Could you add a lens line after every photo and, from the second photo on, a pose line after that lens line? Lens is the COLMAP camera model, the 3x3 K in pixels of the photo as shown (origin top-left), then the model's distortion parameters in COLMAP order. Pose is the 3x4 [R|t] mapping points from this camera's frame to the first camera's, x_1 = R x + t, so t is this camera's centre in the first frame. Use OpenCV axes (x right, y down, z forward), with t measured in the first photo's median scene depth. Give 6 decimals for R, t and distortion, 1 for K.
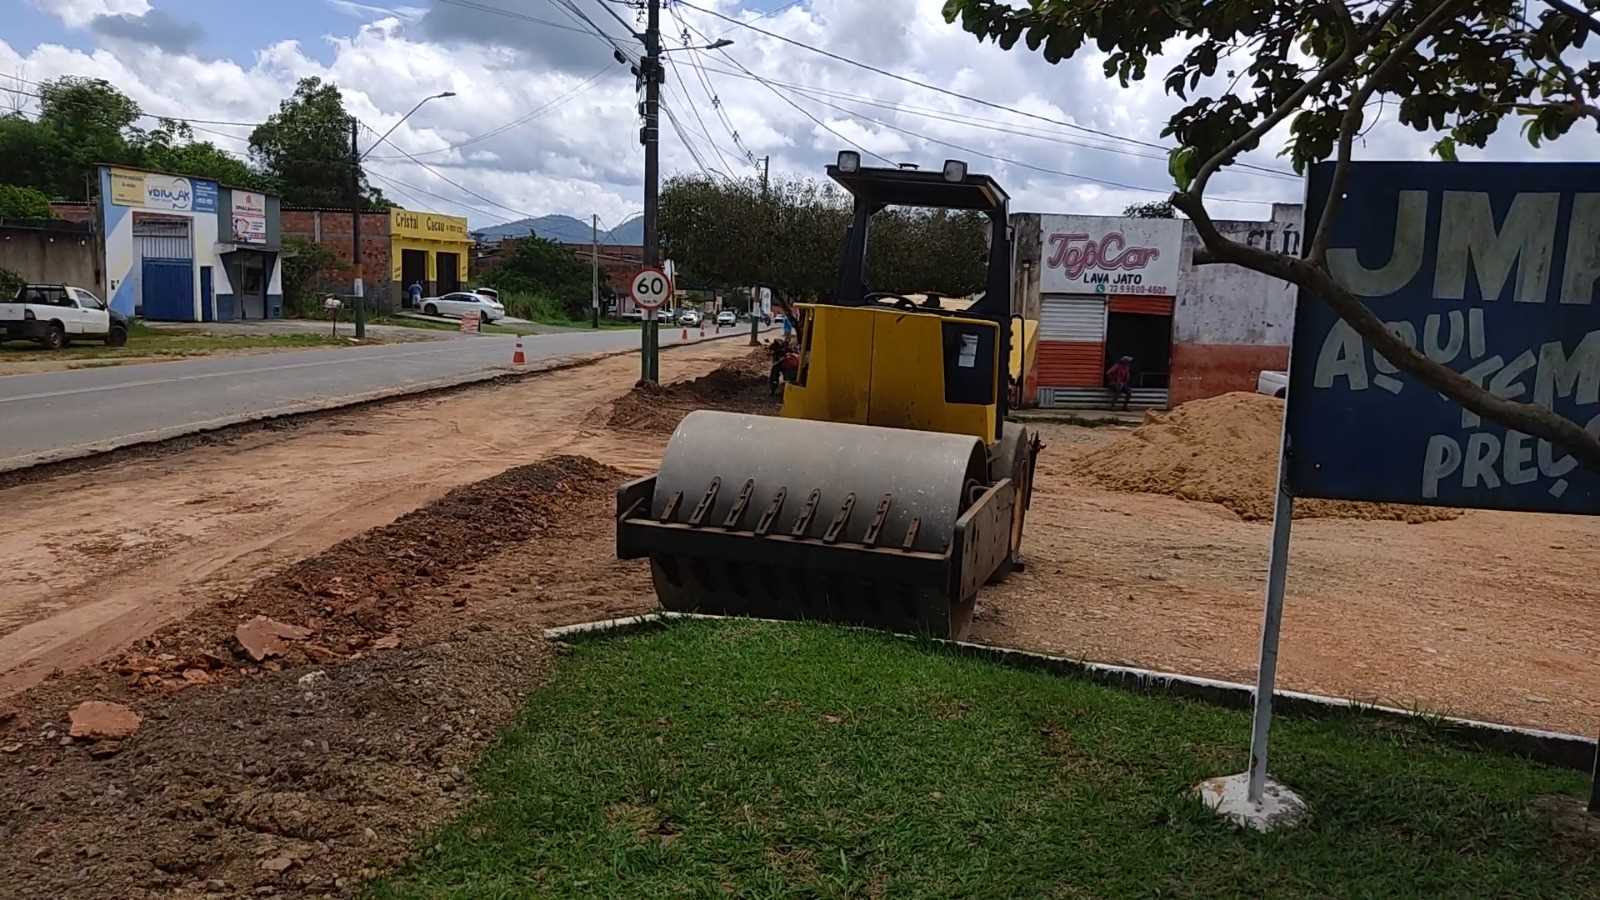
lens RADIAL K [[1200.4, 0, 804.1], [0, 1200.4, 442.5], [0, 0, 1]] dist [-0.000307, 0.002710]
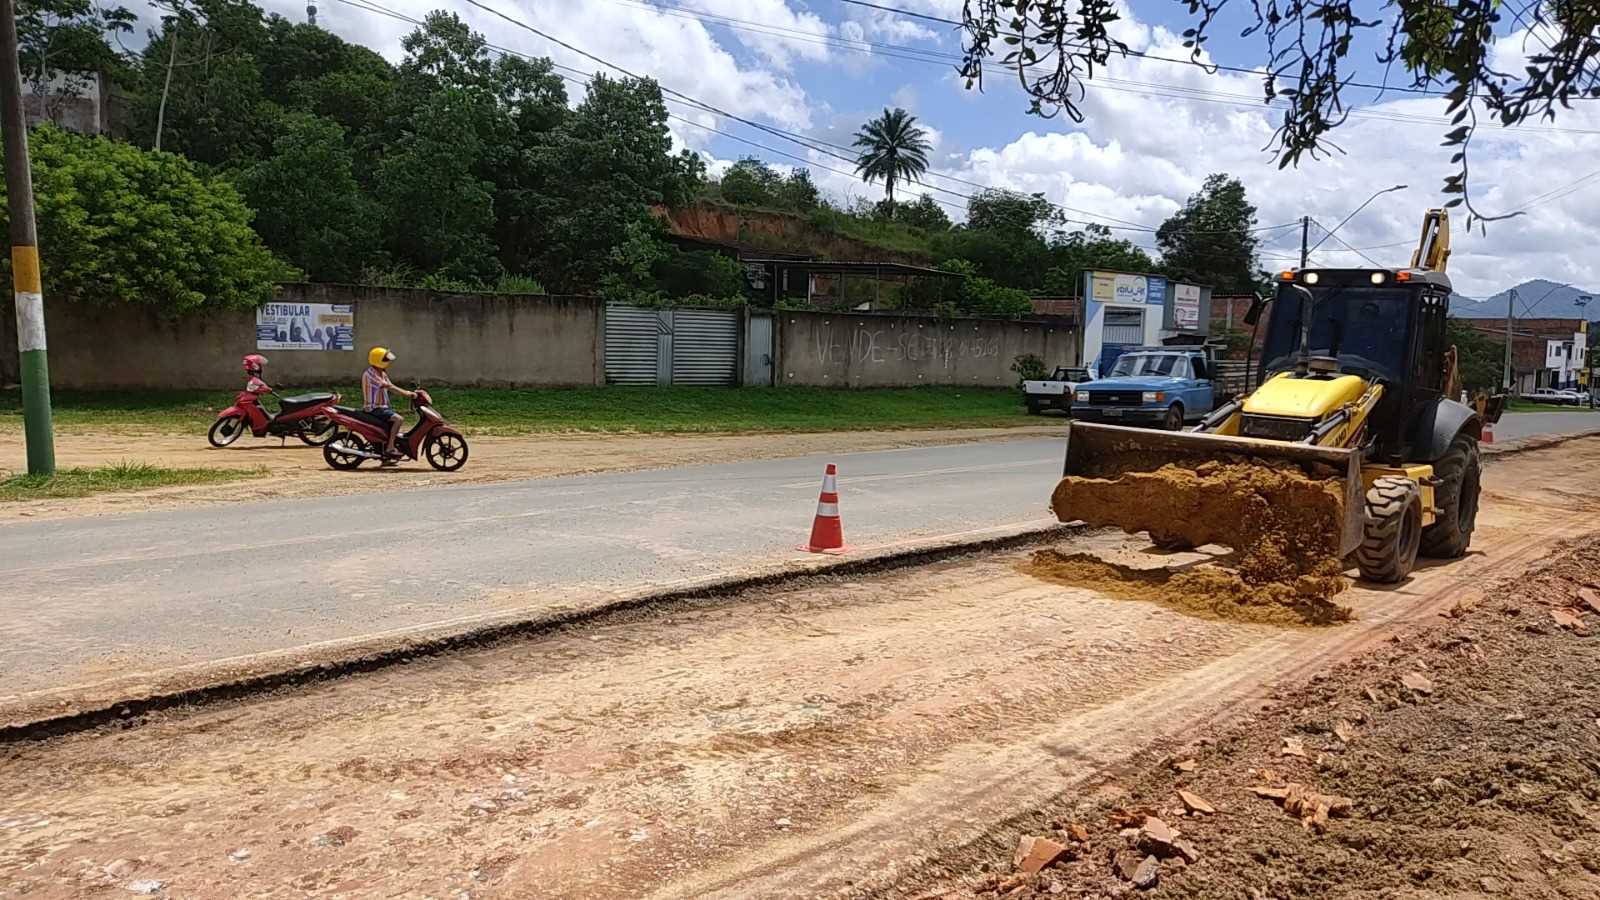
lens RADIAL K [[1200.4, 0, 804.1], [0, 1200.4, 442.5], [0, 0, 1]] dist [-0.000307, 0.002710]
pose [[0.783510, 0.042057, -0.619954, -0.032936], [-0.081284, 0.996071, -0.035156, 0.011870], [0.616040, 0.077938, 0.783850, -0.117323]]
